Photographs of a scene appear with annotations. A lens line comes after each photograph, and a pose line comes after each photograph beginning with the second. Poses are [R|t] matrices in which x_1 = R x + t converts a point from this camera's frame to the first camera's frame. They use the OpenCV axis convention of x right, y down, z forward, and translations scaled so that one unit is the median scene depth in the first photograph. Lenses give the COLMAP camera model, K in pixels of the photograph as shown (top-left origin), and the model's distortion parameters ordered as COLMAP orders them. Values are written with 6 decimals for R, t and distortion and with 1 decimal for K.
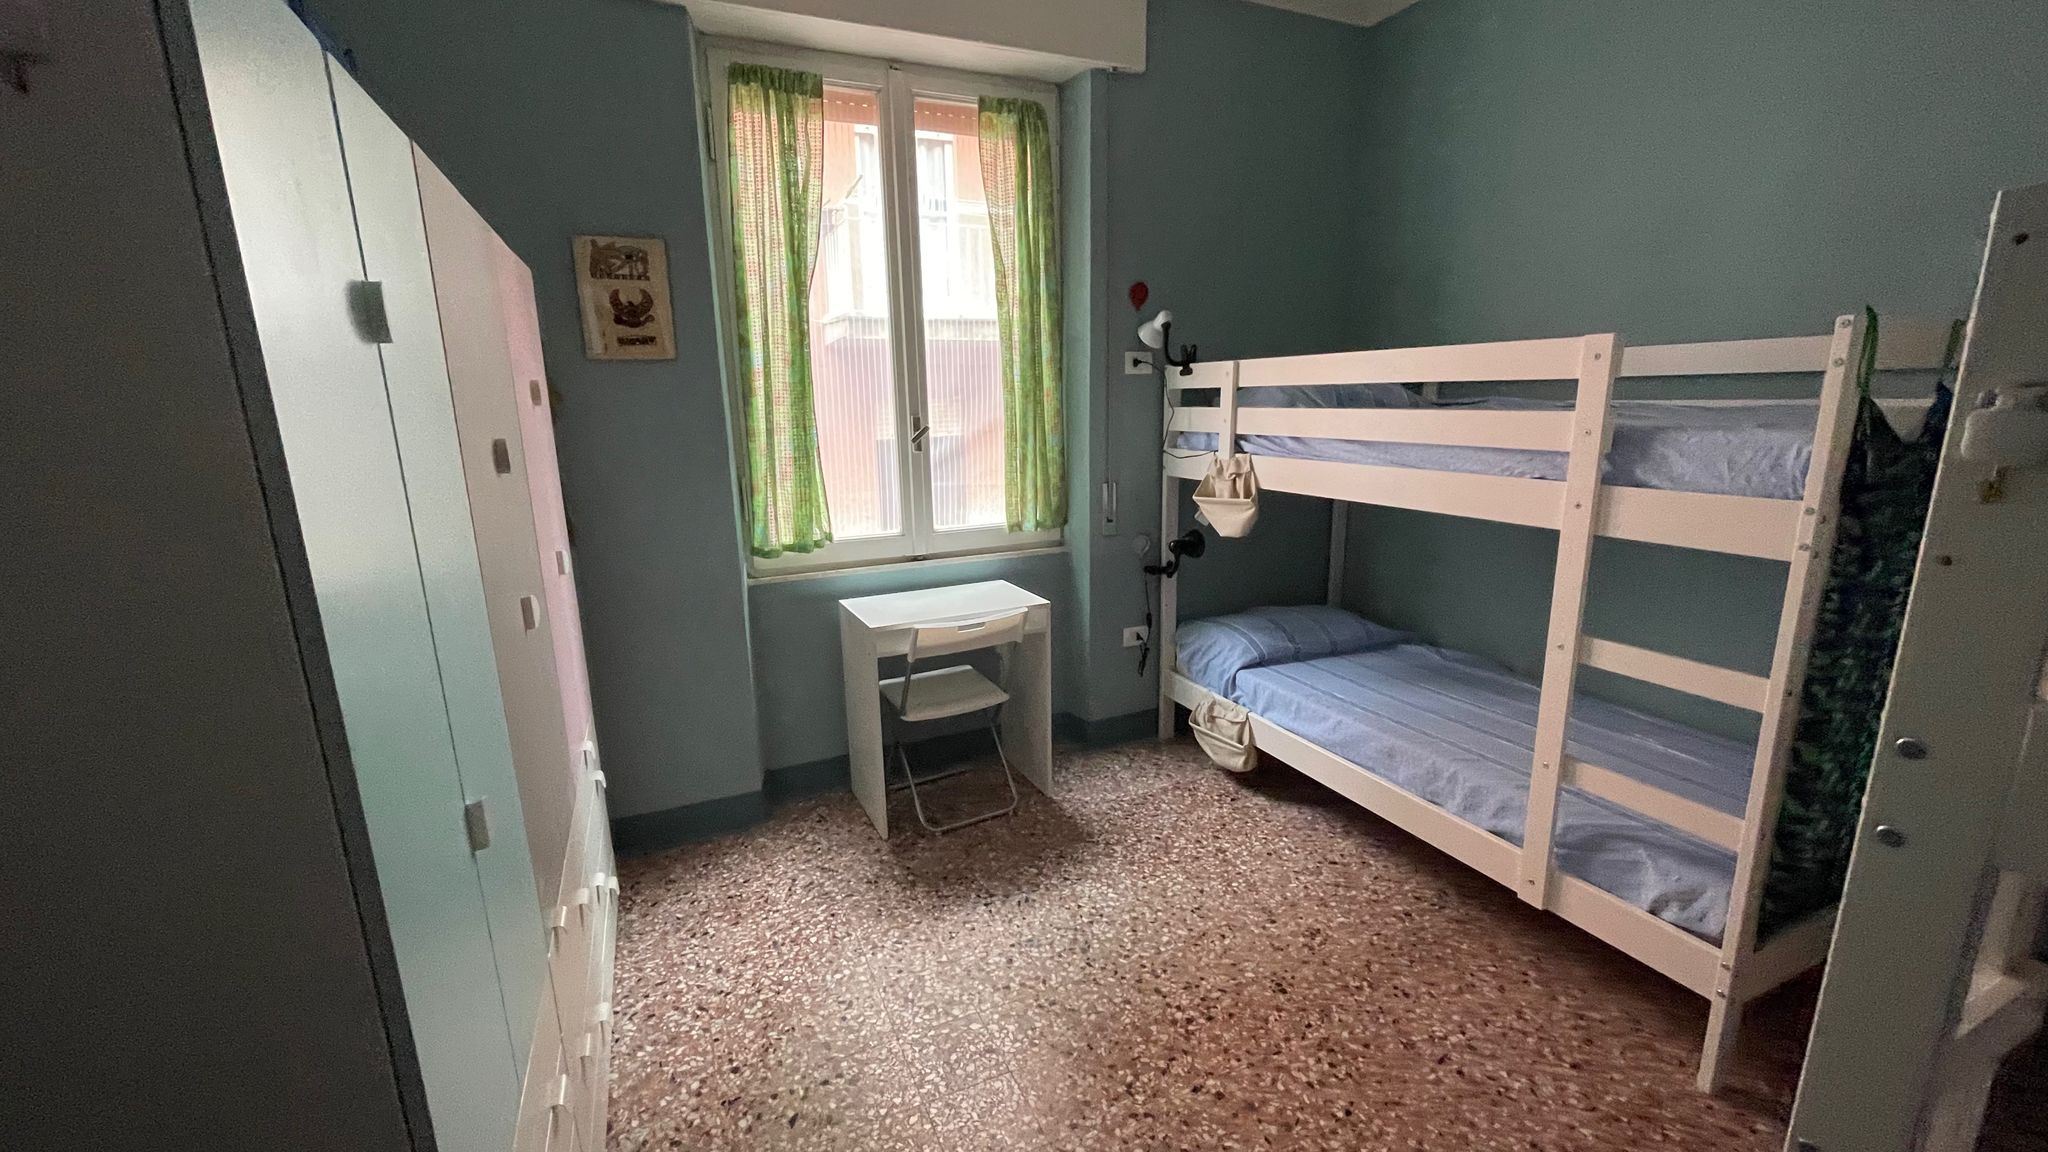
lens RADIAL K [[825.3, 0, 1012.7], [0, 825.3, 578.3], [0, 0, 1]] dist [-0.001929, -0.000080]
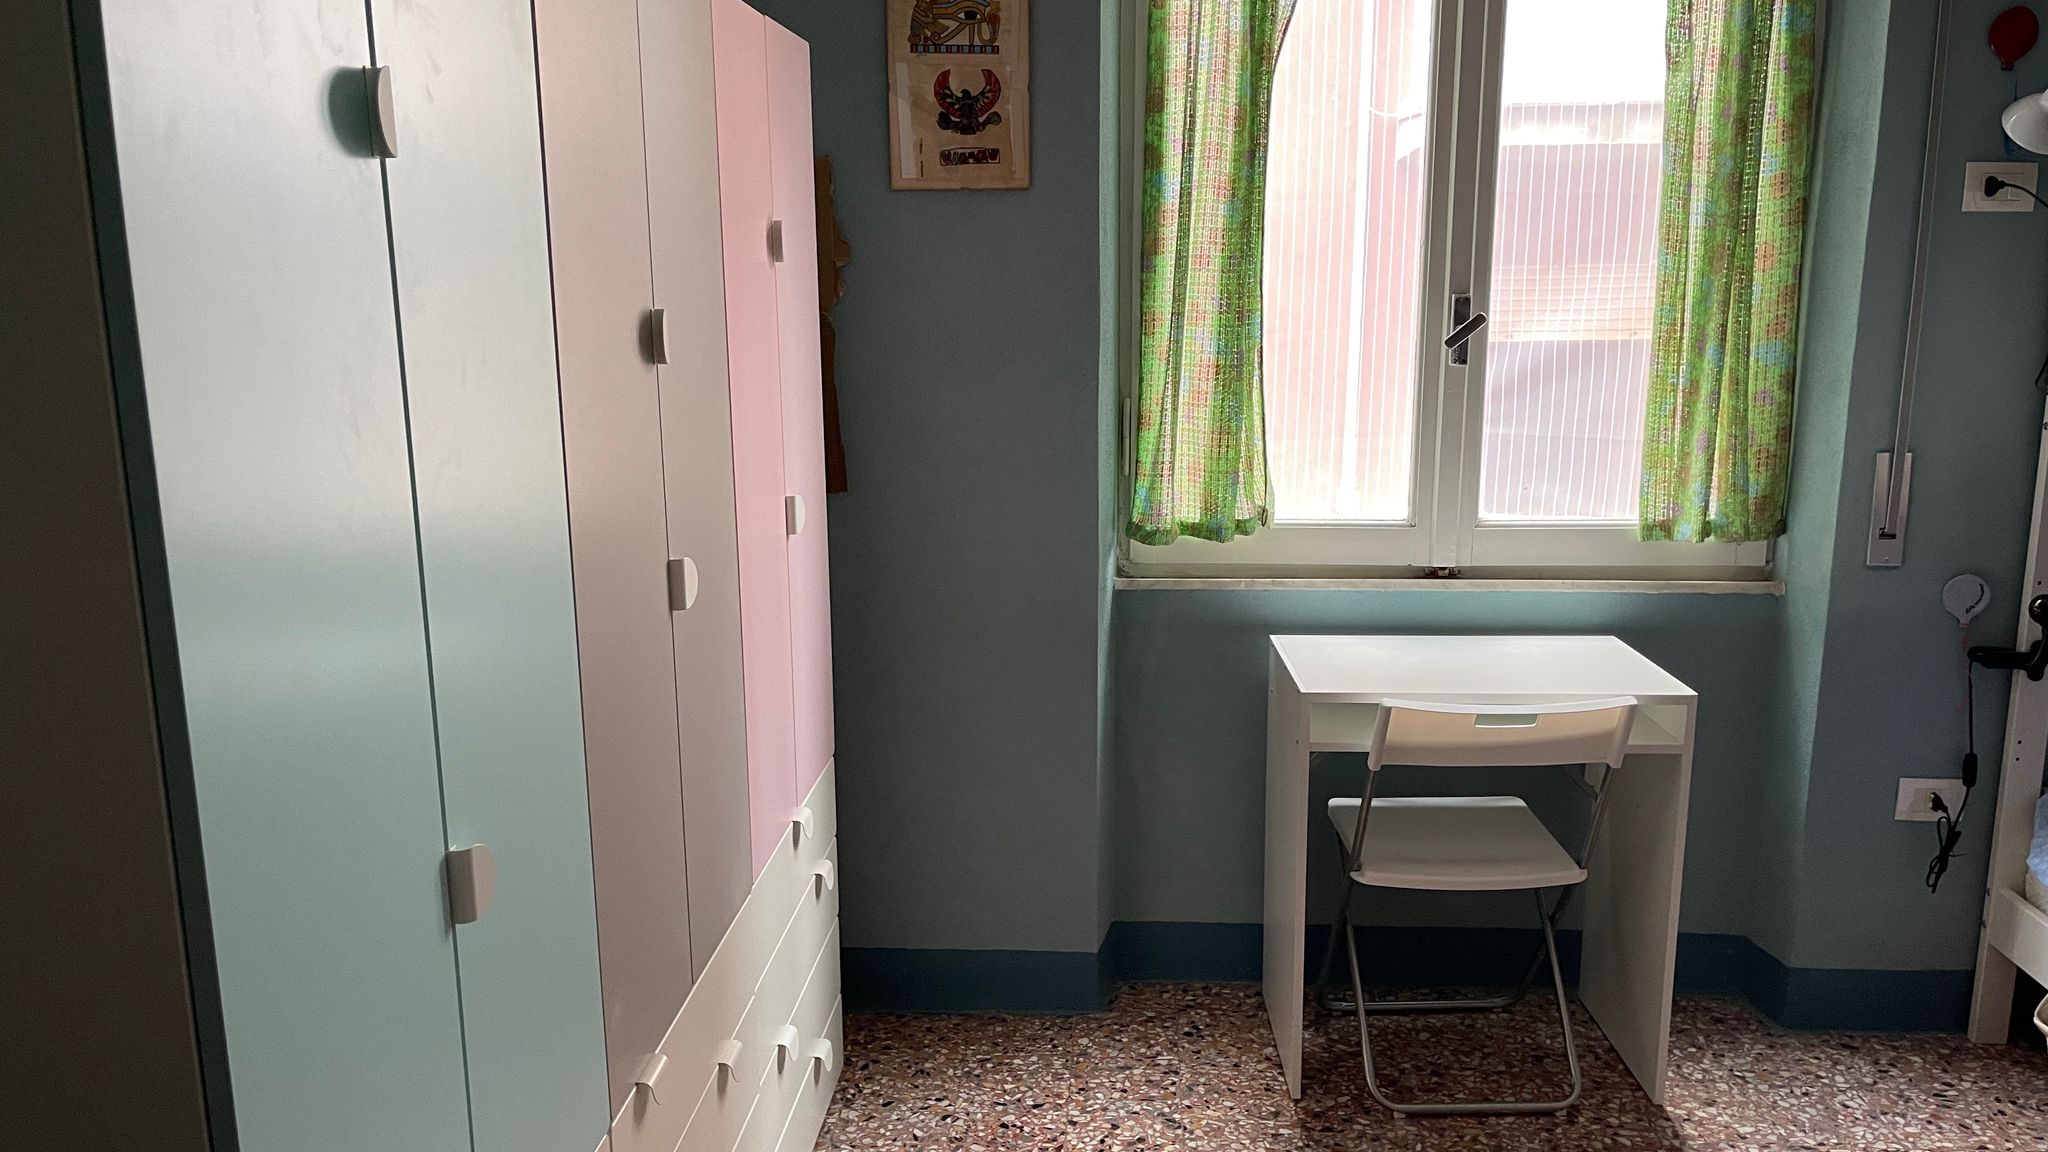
lens RADIAL K [[1546.9, 0, 1031.1], [0, 1546.9, 586.1], [0, 0, 1]] dist [0.074769, -0.094774]
pose [[0.886938, 0.108914, -0.448864, 0.099991], [-0.113589, 0.993389, 0.016591, -0.003962], [0.447704, 0.036271, 0.893446, 0.026327]]
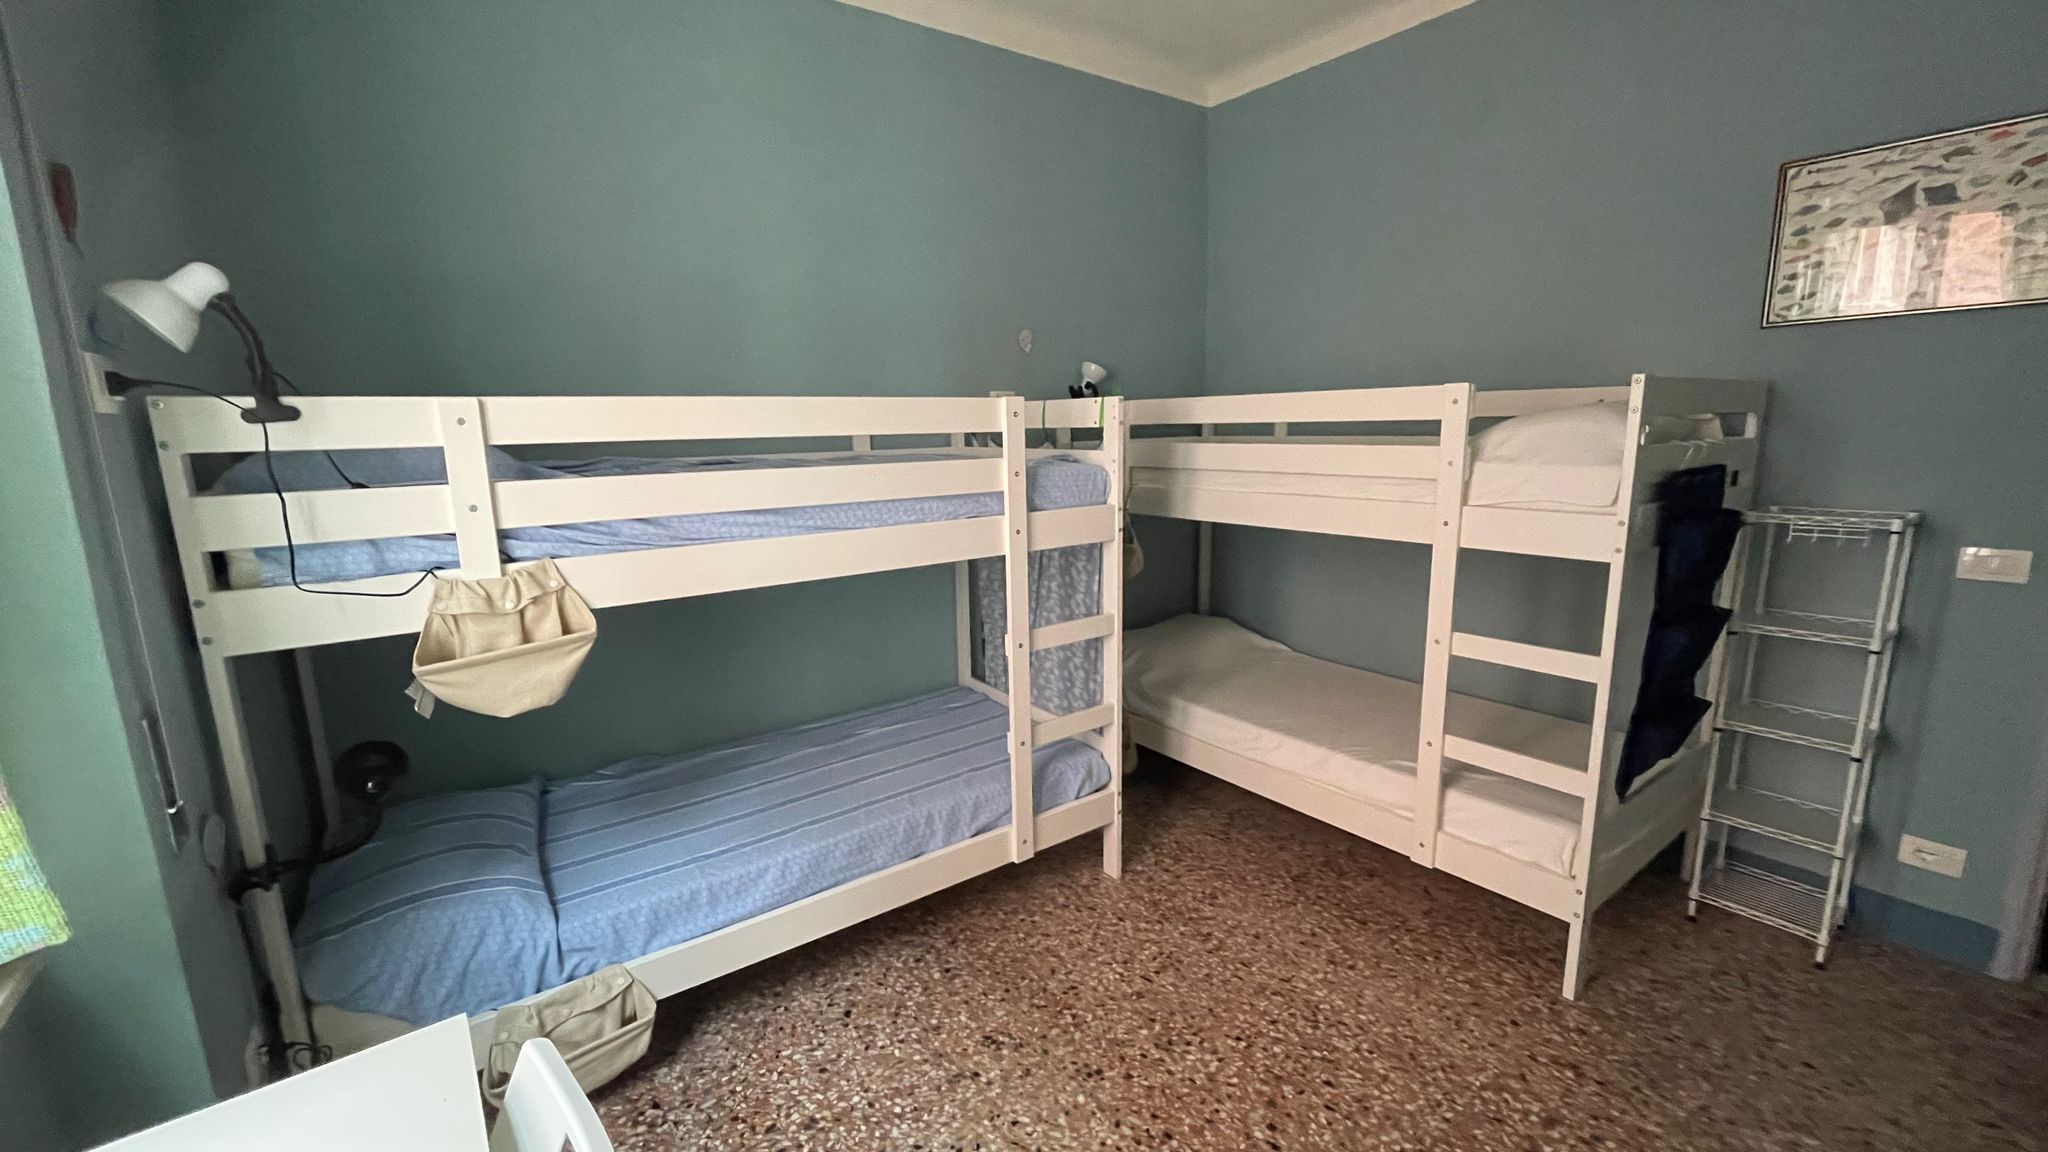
lens RADIAL K [[825.7, 0, 1011.9], [0, 825.7, 582.5], [0, 0, 1]] dist [-0.006871, -0.000151]
pose [[-0.201515, -0.158215, 0.966623, -0.323155], [0.239749, 0.948881, 0.205293, -0.167330], [-0.949690, 0.273117, -0.153281, 0.749650]]
